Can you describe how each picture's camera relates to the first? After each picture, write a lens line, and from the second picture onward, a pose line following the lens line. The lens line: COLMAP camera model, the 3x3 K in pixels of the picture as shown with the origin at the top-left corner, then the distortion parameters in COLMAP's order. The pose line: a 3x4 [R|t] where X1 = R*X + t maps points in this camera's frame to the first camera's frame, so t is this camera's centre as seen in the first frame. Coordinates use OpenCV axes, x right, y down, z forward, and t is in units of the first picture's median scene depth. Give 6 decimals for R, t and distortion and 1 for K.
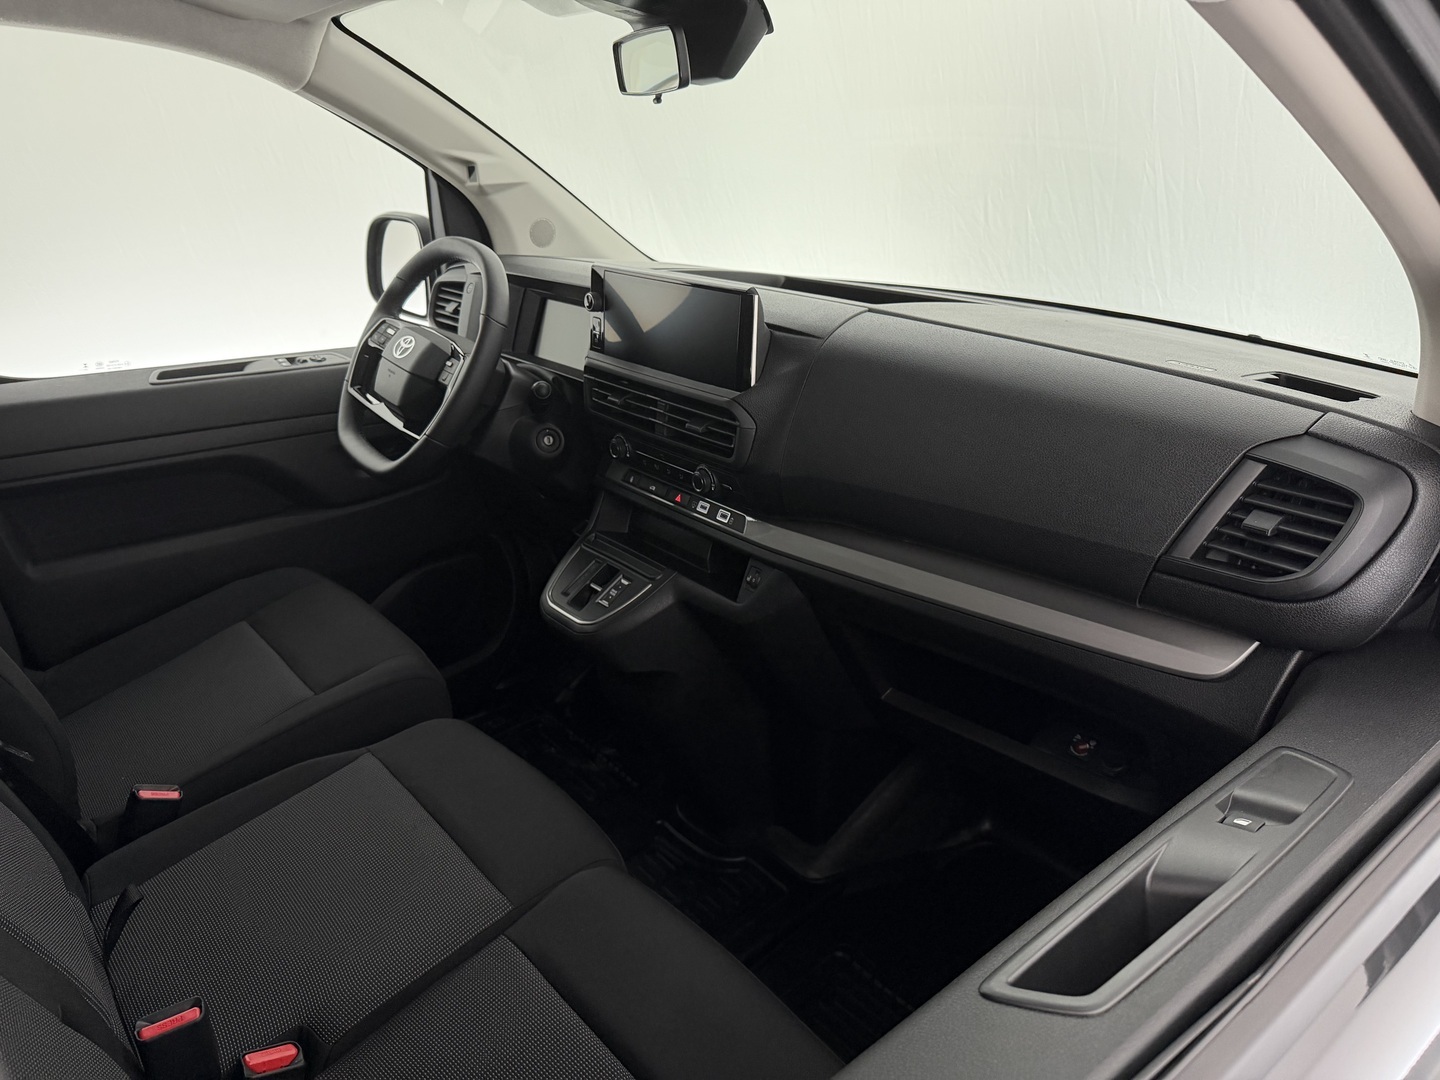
lens RADIAL K [[1029.9, 0, 721.4], [0, 1029.9, 556.8], [0, 0, 1]] dist [-0.001751, -0.002830]
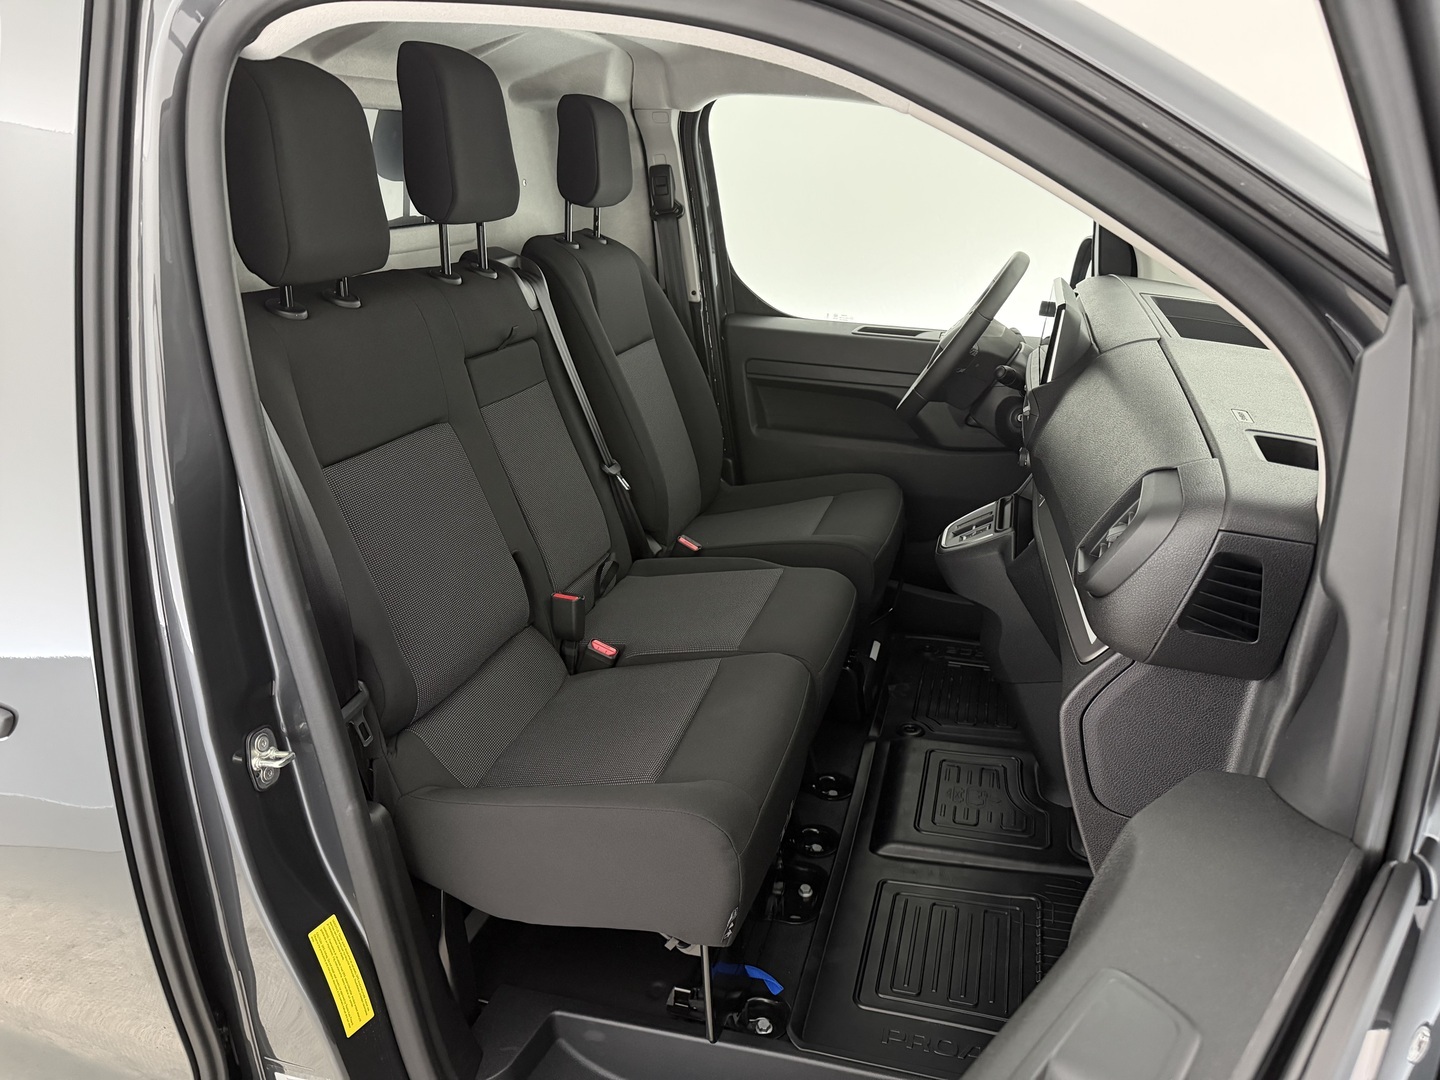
lens RADIAL K [[987.9, 0, 711.6], [0, 987.9, 573.5], [0, 0, 1]] dist [0.114827, -0.154478]
pose [[0.556999, 0.329297, -0.762440, 0.594054], [-0.336223, 0.928849, 0.155542, 0.002222], [0.759412, 0.169713, 0.628086, -0.015437]]
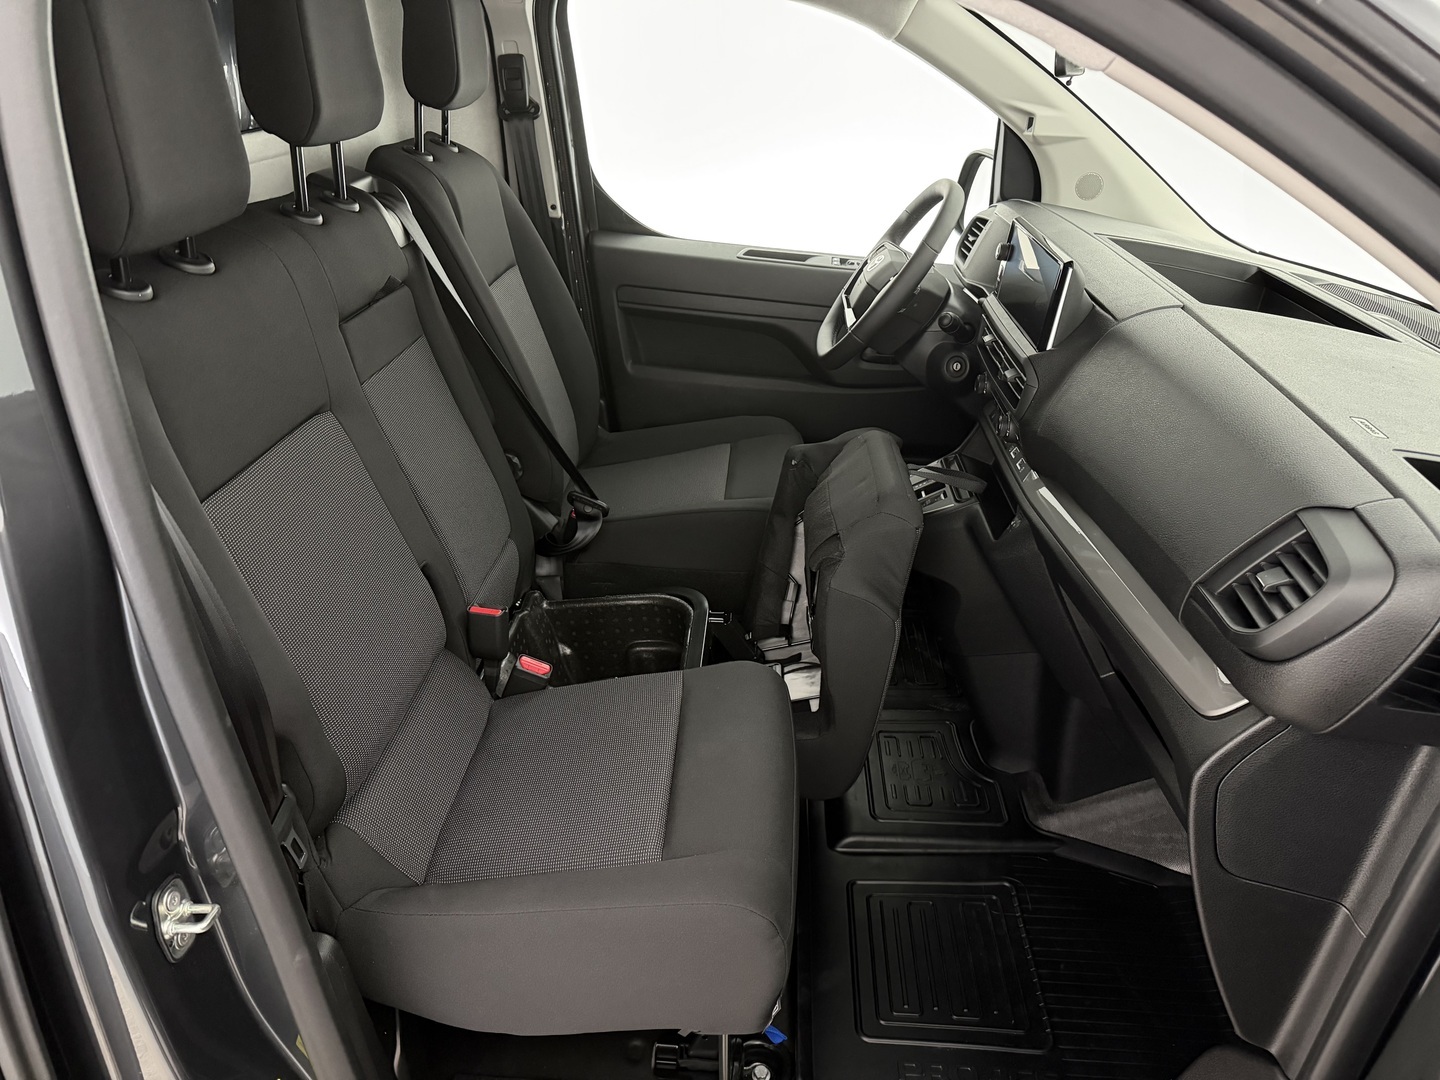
lens RADIAL K [[975.1, 0, 663.6], [0, 975.1, 545.2], [0, 0, 1]] dist [0.034394, -0.004709]
pose [[0.724165, 0.363985, -0.585747, 0.281228], [-0.318845, 0.929850, 0.183619, -0.022059], [0.611492, 0.053792, 0.789420, -0.056930]]
